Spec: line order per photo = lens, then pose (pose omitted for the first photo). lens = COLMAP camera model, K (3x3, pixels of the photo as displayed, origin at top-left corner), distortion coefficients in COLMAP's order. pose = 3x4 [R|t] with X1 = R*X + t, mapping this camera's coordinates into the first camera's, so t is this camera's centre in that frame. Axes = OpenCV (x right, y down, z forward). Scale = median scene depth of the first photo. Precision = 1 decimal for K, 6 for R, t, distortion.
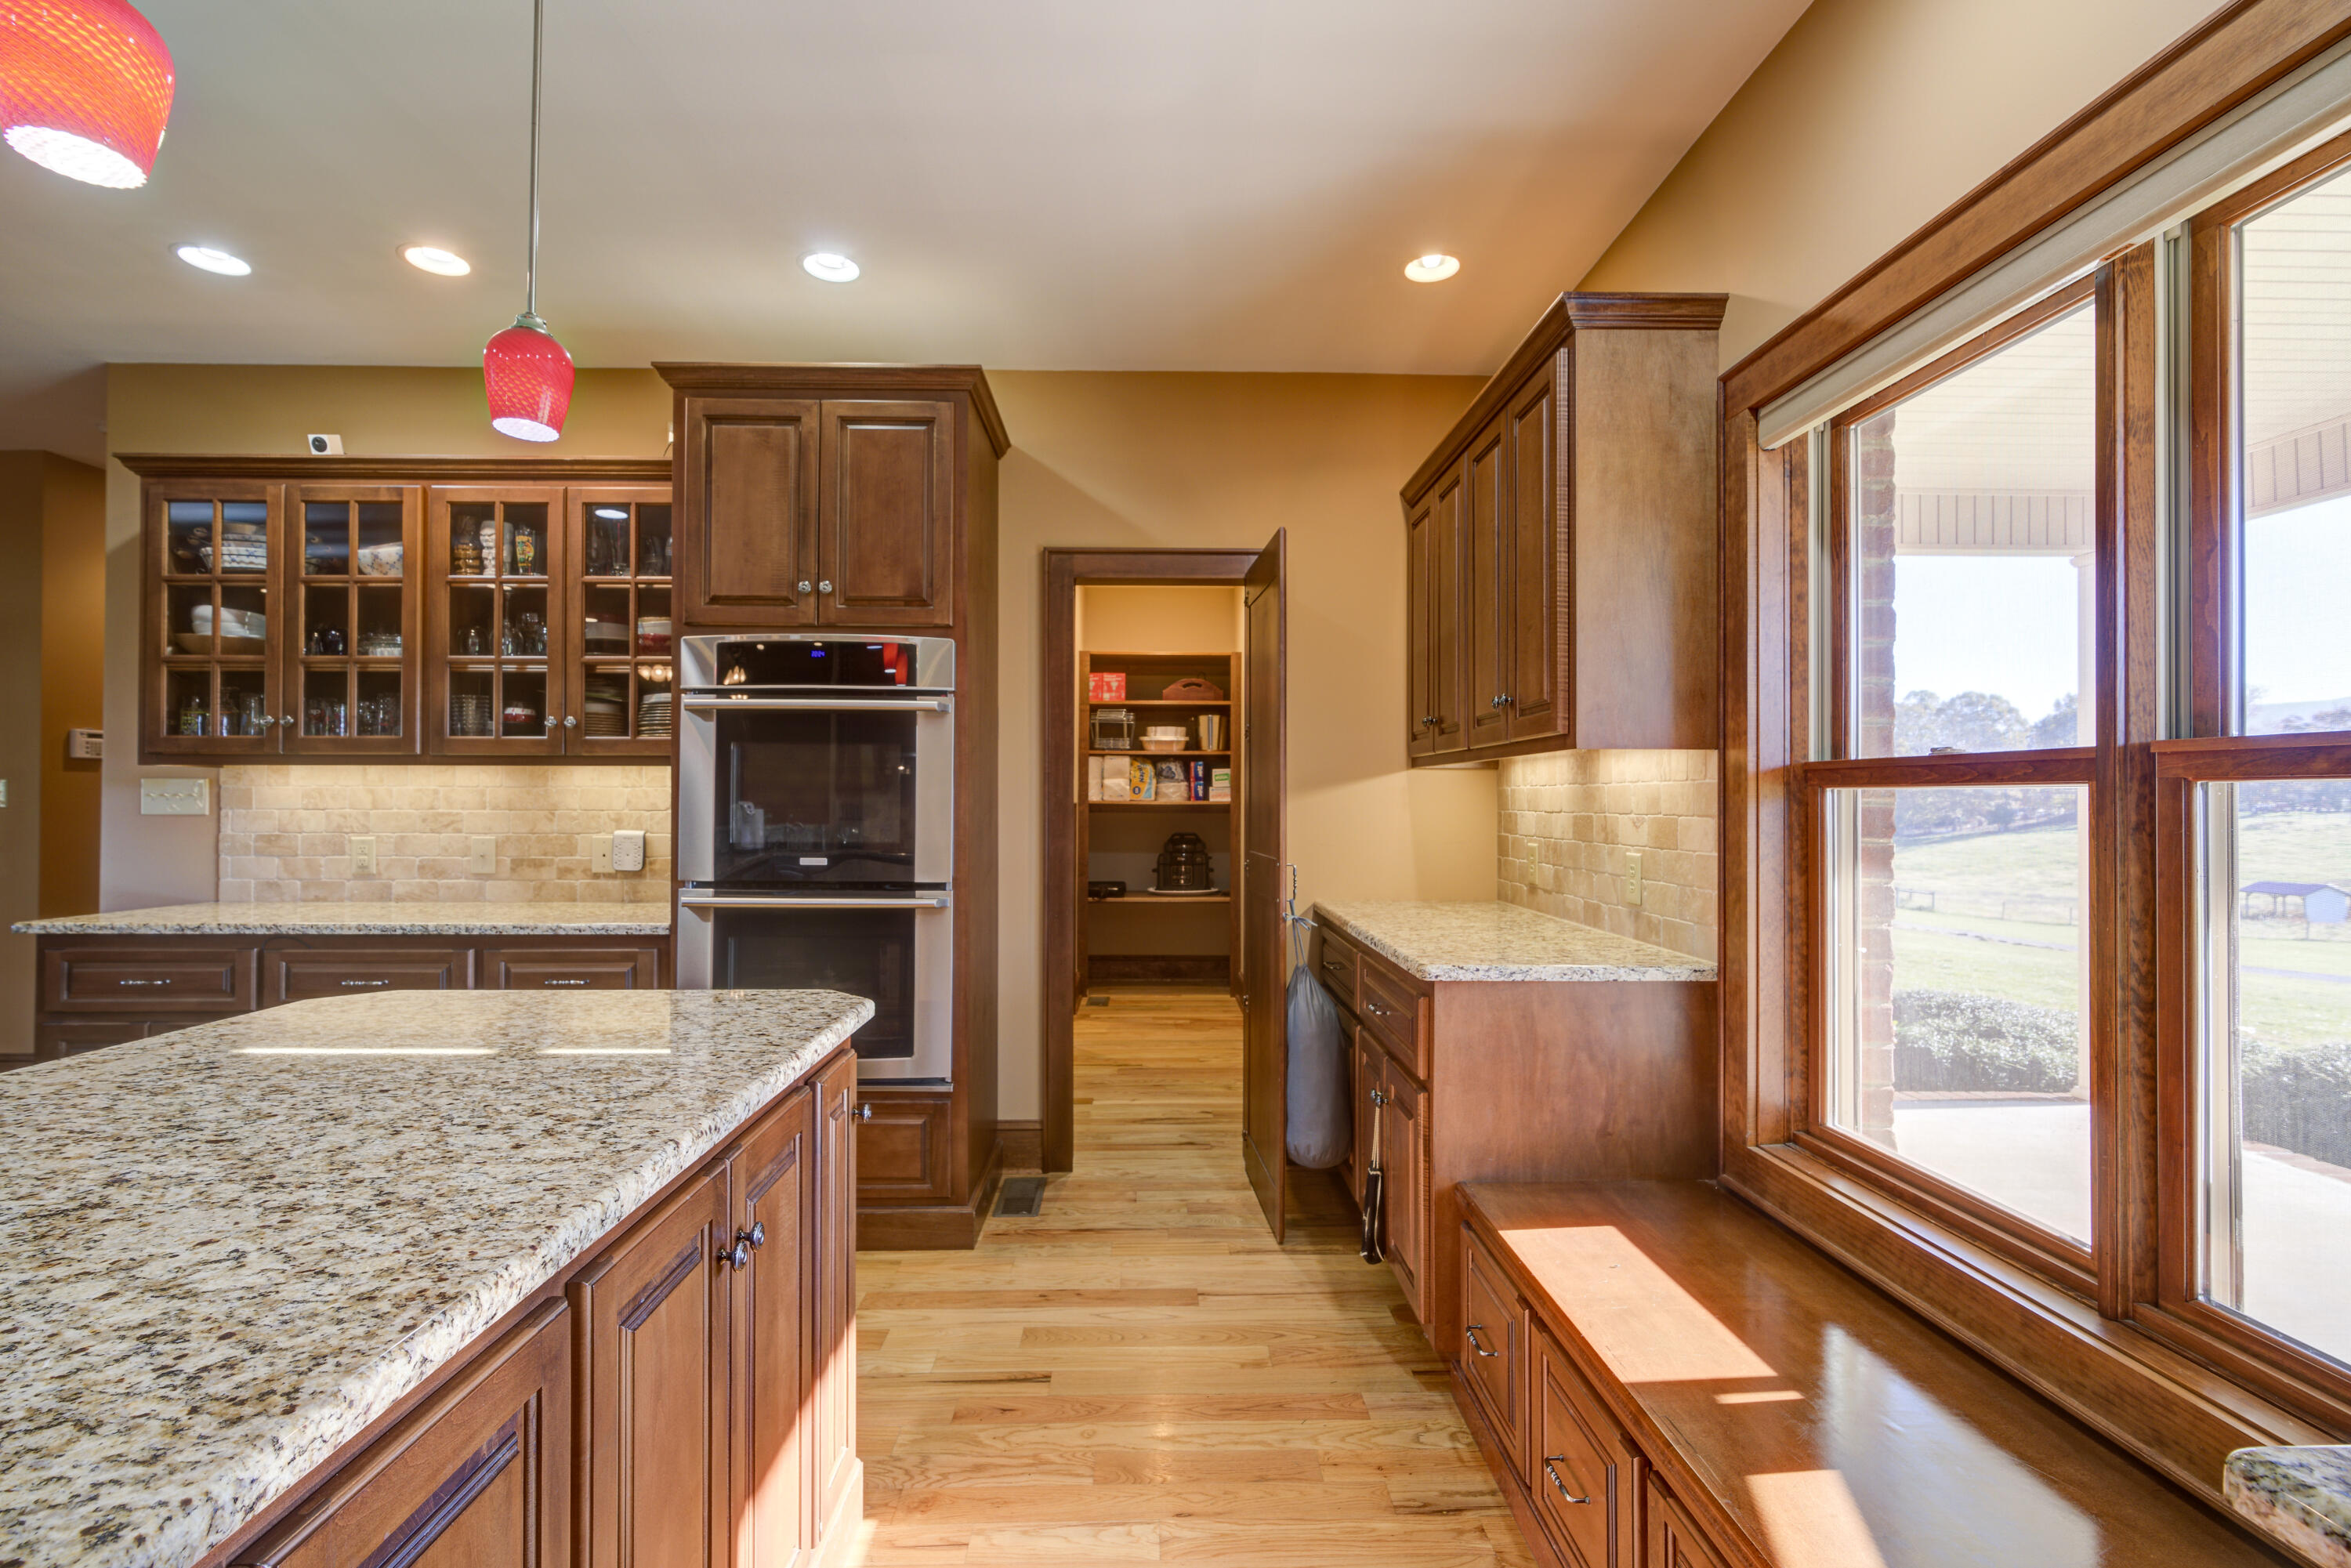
lens RADIAL K [[1091.5, 0, 1189.0], [0, 1091.5, 777.0], [0, 0, 1]] dist [0.003328, 0.000948]
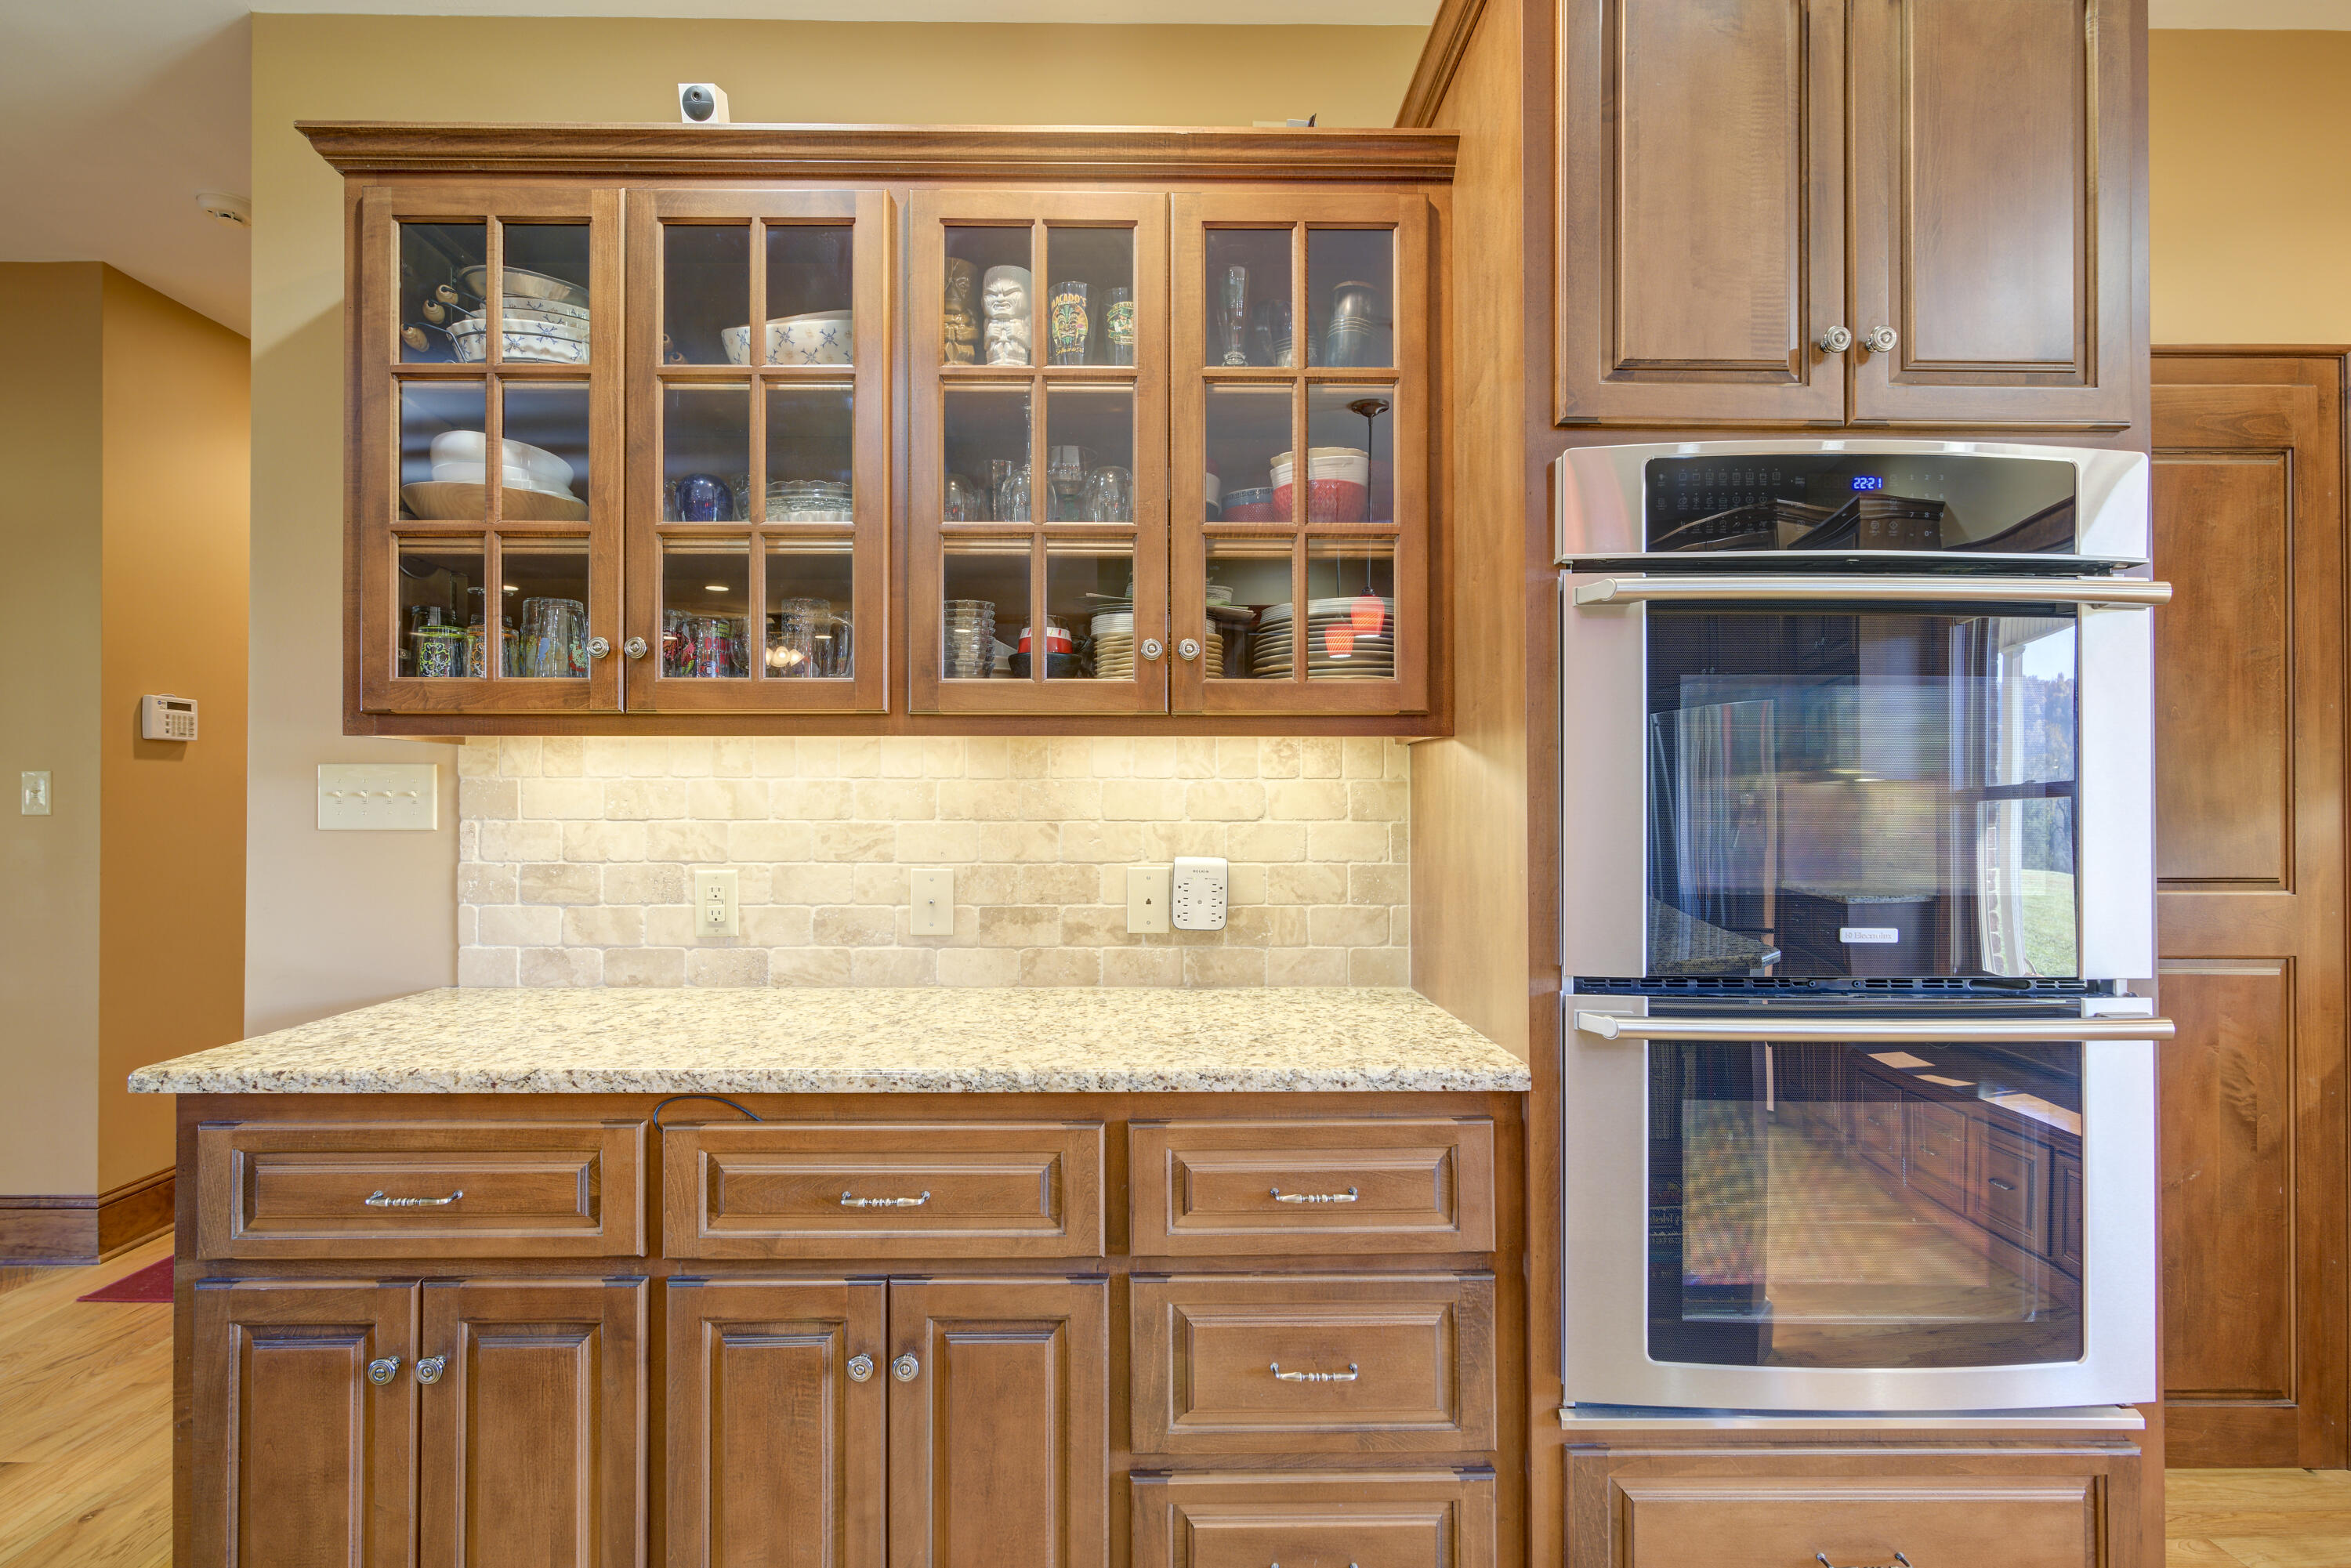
lens RADIAL K [[1093.7, 0, 1175.5], [0, 1093.7, 784.0], [0, 0, 1]] dist [-0.000014, 0.000246]
pose [[0.999995, -0.001557, 0.002591, -0.553267], [0.001546, 0.999989, 0.004442, 0.009980], [-0.002598, -0.004438, 0.999987, 0.471514]]
